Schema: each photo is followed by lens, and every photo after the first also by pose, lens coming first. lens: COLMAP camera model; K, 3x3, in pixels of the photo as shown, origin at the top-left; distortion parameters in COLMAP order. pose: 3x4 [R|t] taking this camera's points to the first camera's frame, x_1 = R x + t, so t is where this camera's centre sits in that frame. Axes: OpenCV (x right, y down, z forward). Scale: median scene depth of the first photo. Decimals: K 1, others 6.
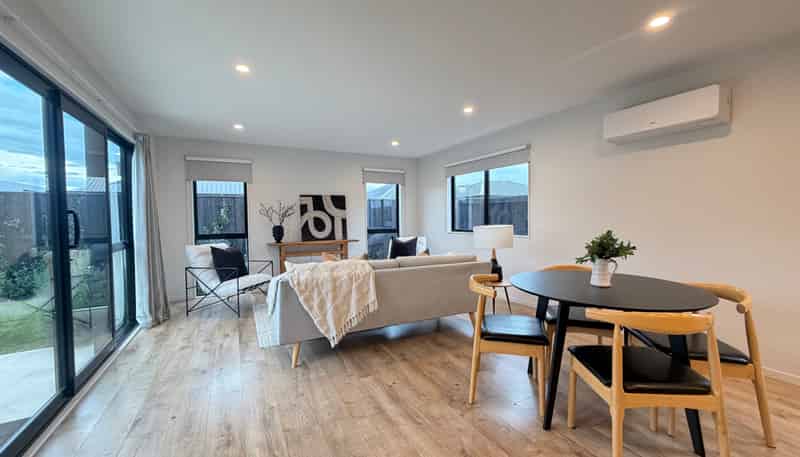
lens RADIAL K [[315.0, 0, 400.0], [0, 315.0, 228.5], [0, 0, 1]] dist [0.000880, 0.000089]
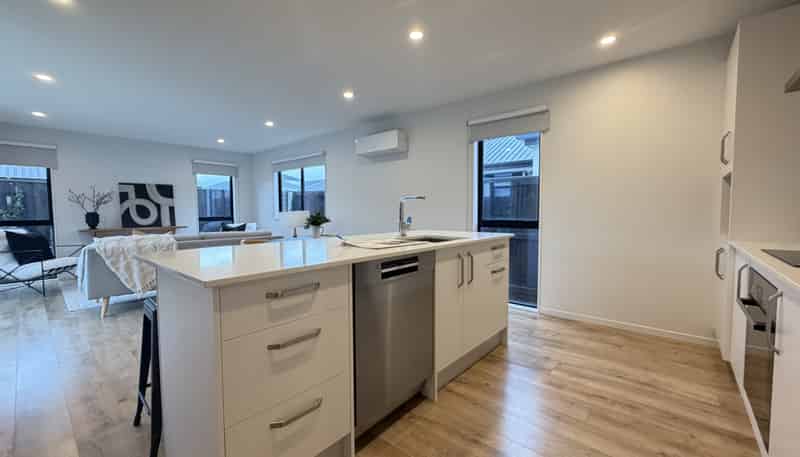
lens RADIAL K [[326.7, 0, 400.0], [0, 326.7, 228.5], [0, 0, 1]] dist [0.000350, -0.000004]
pose [[0.933798, -0.012740, 0.357574, 0.163861], [0.007149, 0.999831, 0.016955, 0.032617], [-0.357729, -0.013276, 0.933731, -0.342023]]
